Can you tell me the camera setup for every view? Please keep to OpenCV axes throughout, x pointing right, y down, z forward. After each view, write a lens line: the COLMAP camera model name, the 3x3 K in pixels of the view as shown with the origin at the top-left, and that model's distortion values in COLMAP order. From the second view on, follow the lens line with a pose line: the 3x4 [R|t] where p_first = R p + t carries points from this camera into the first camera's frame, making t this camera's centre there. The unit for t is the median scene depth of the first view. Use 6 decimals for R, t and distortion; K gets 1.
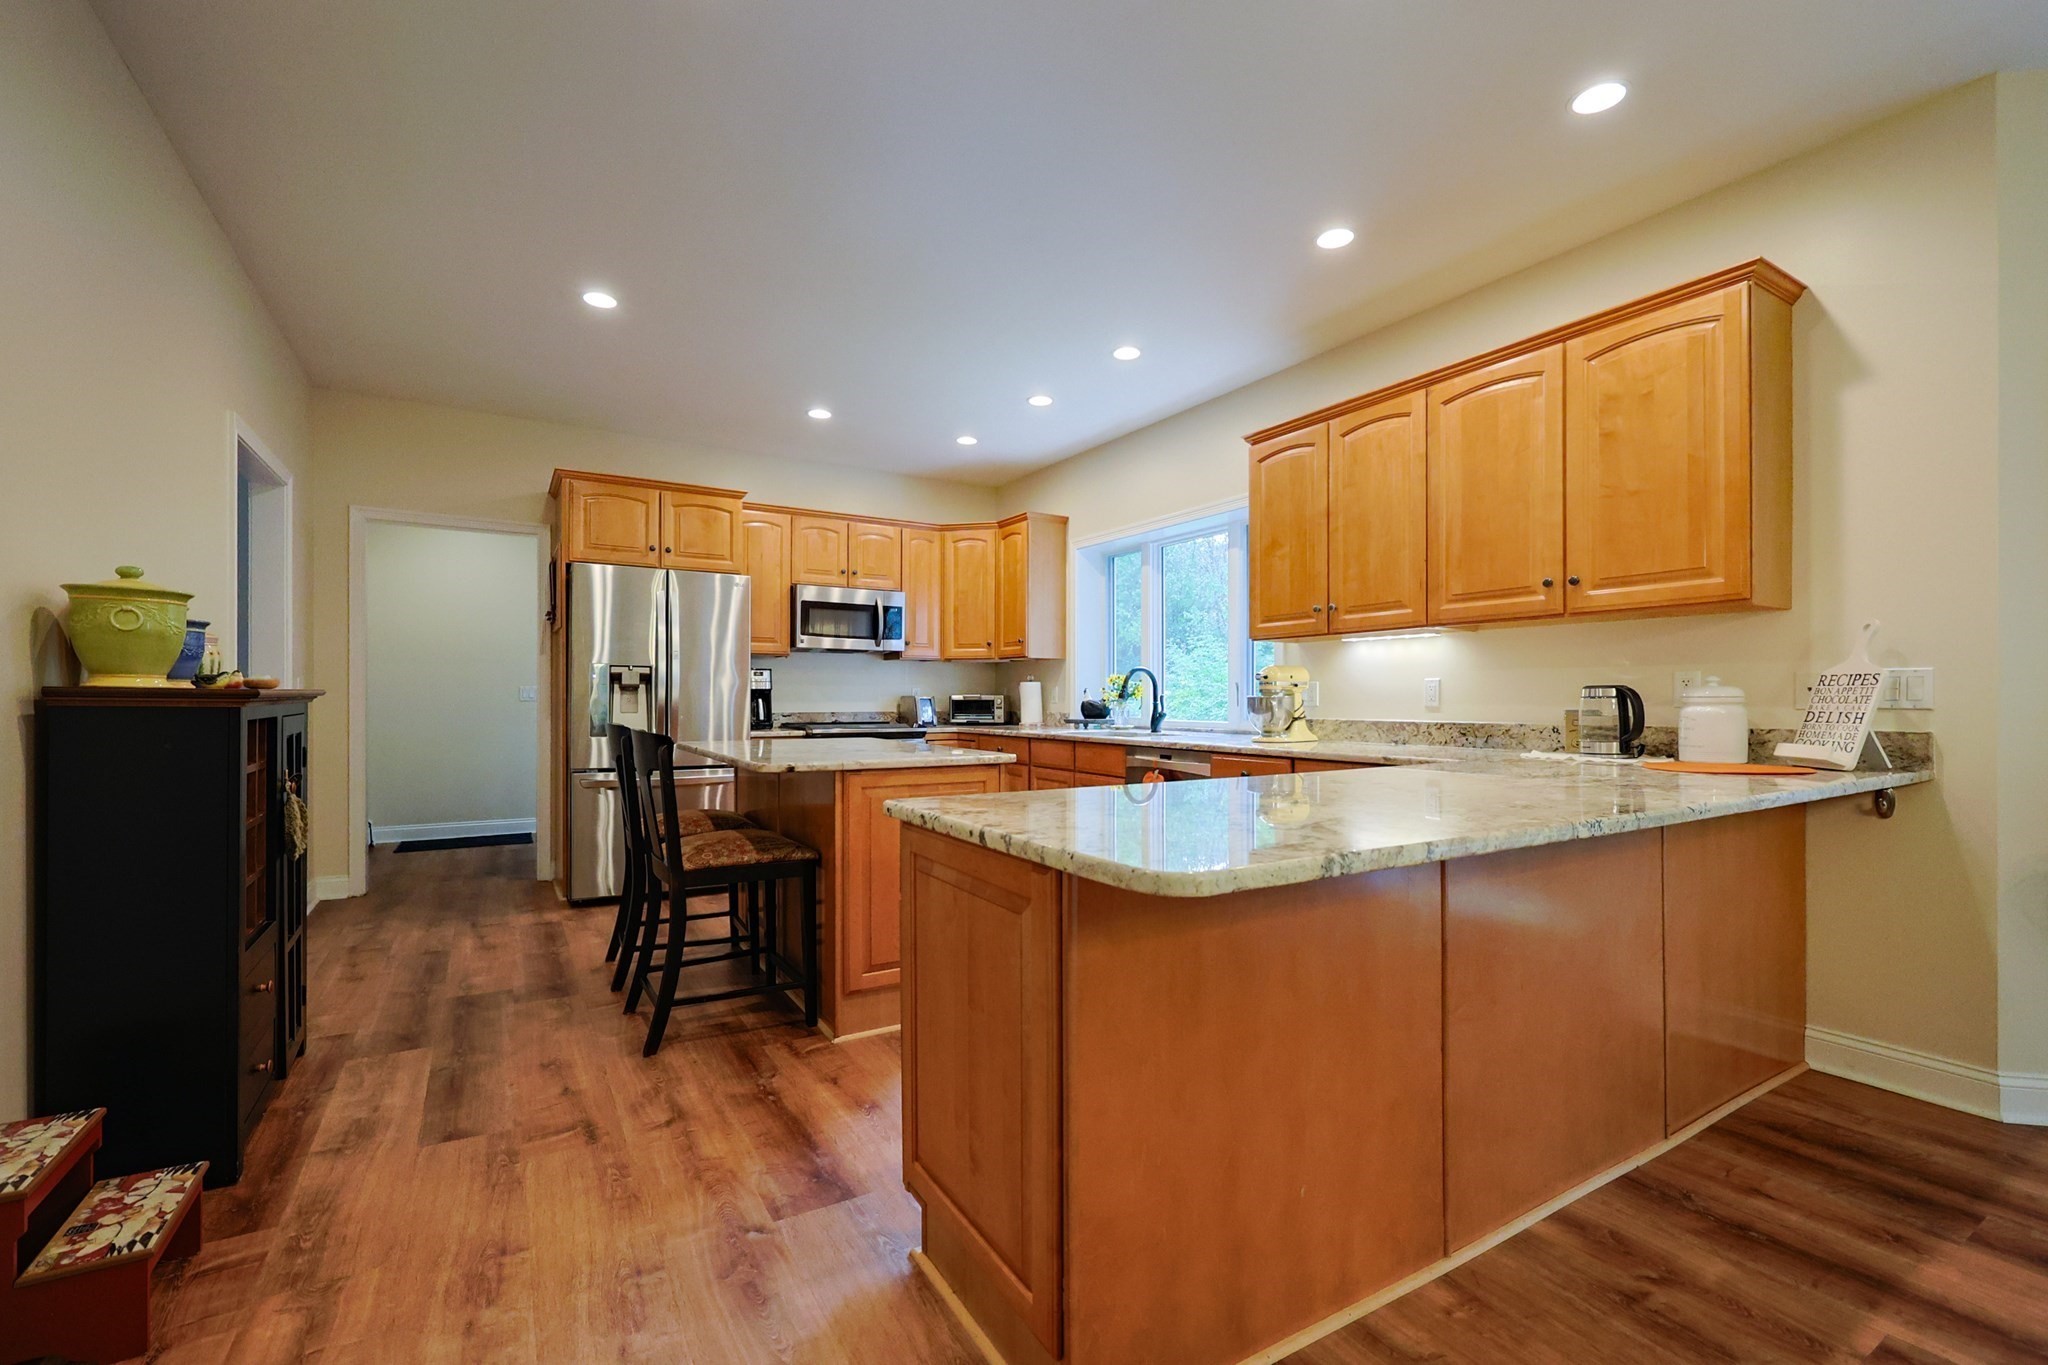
lens RADIAL K [[888.6, 0, 1022.1], [0, 888.6, 695.7], [0, 0, 1]] dist [-0.000384, -0.000083]
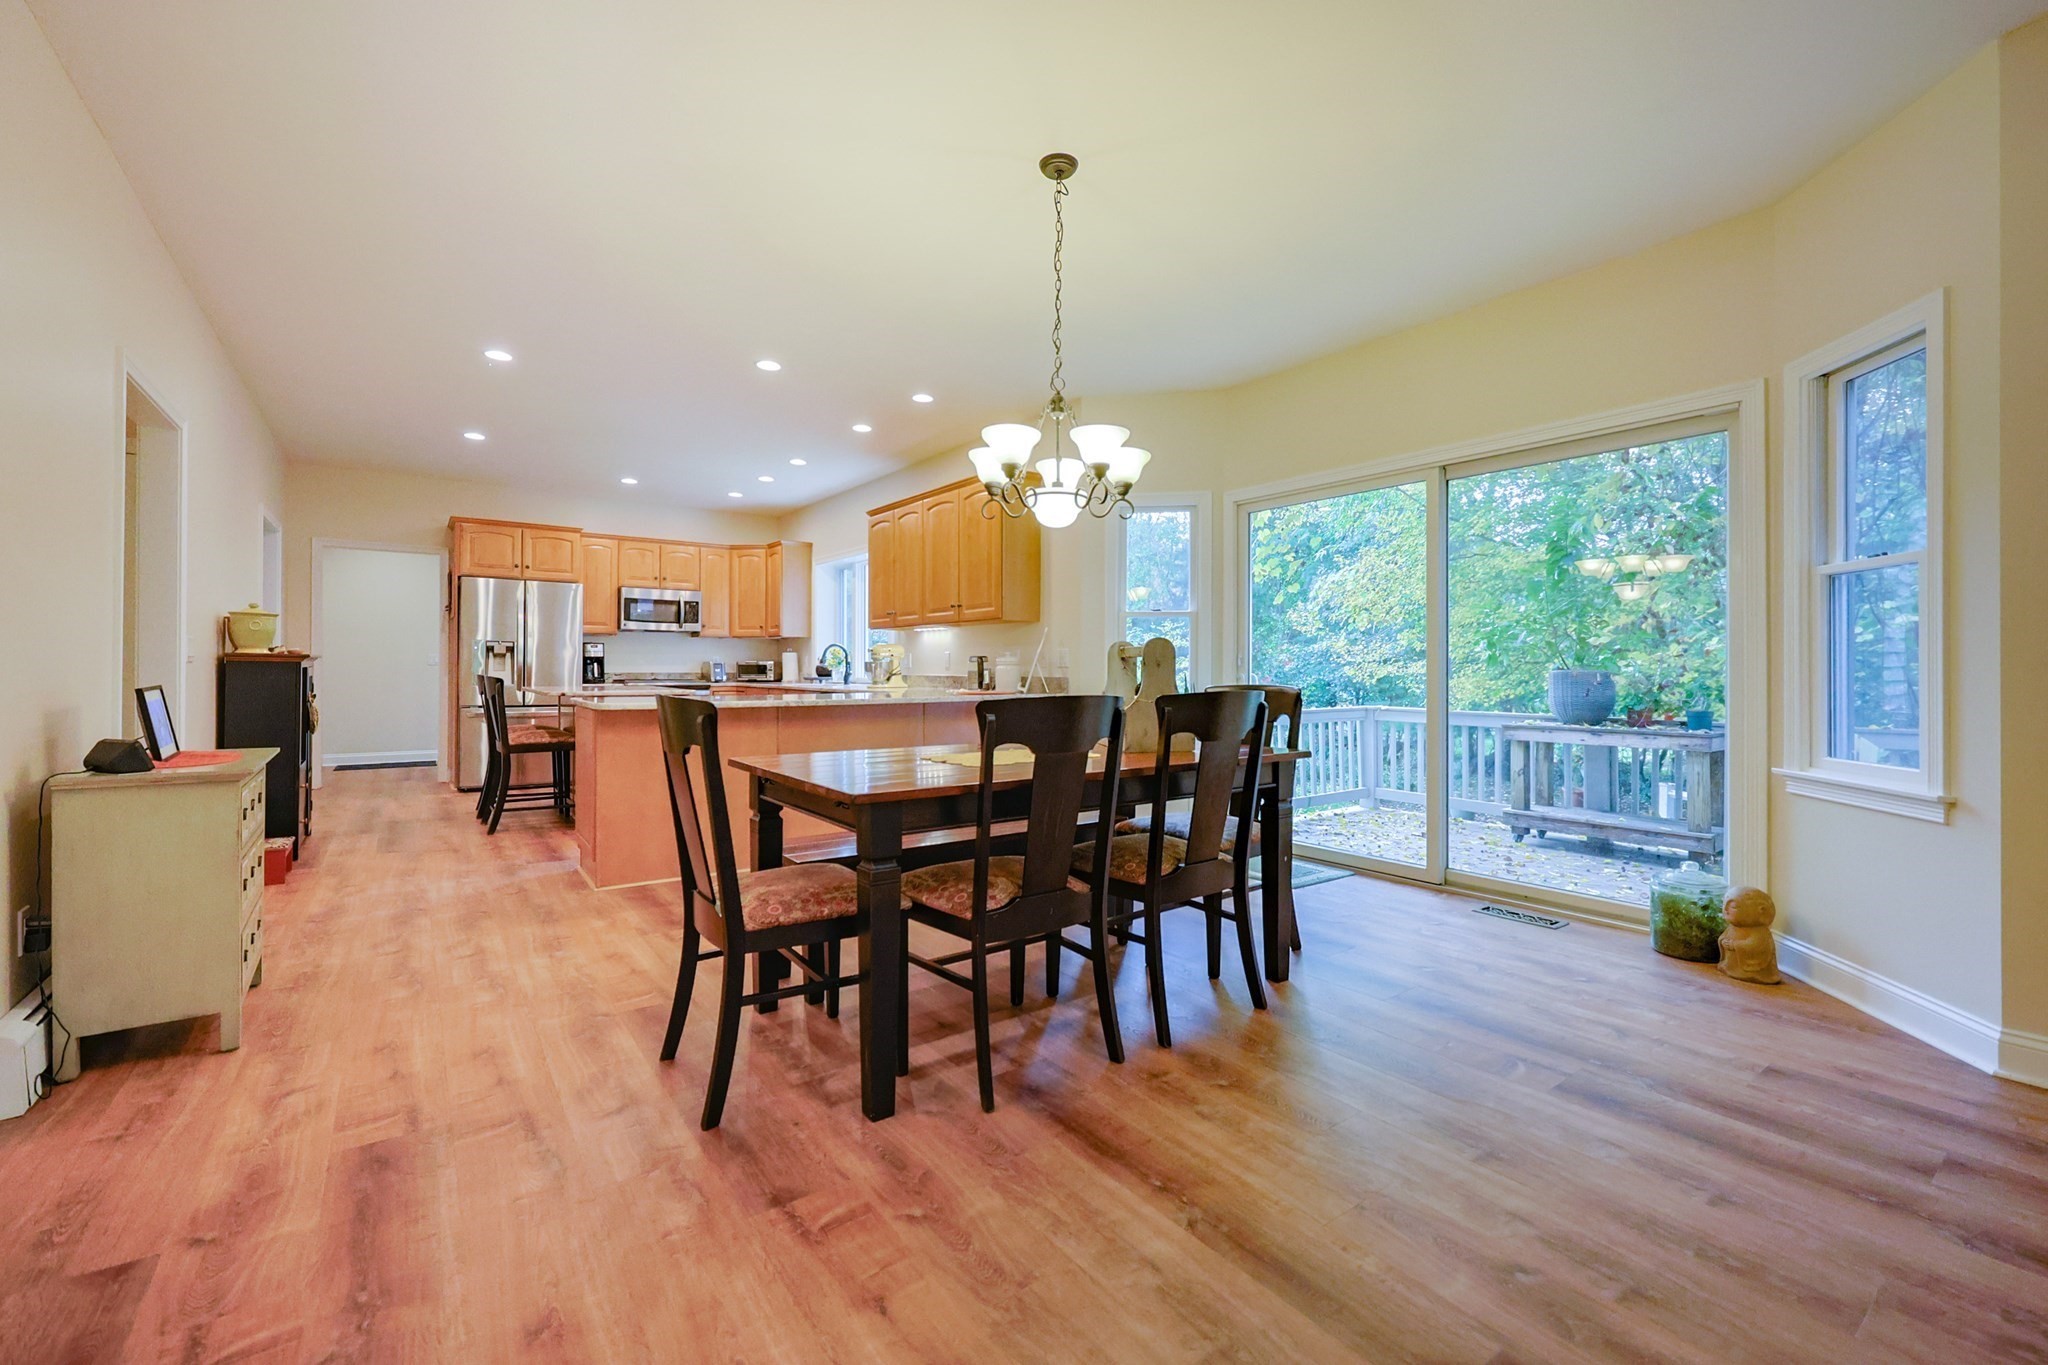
lens RADIAL K [[870.0, 0, 1024.0], [0, 870.0, 665.5], [0, 0, 1]] dist [-0.000326, -0.000148]
pose [[0.996545, 0.003386, 0.082981, 0.325505], [-0.003332, 0.999994, -0.000789, 0.006751], [-0.082983, 0.000510, 0.996551, -0.561149]]
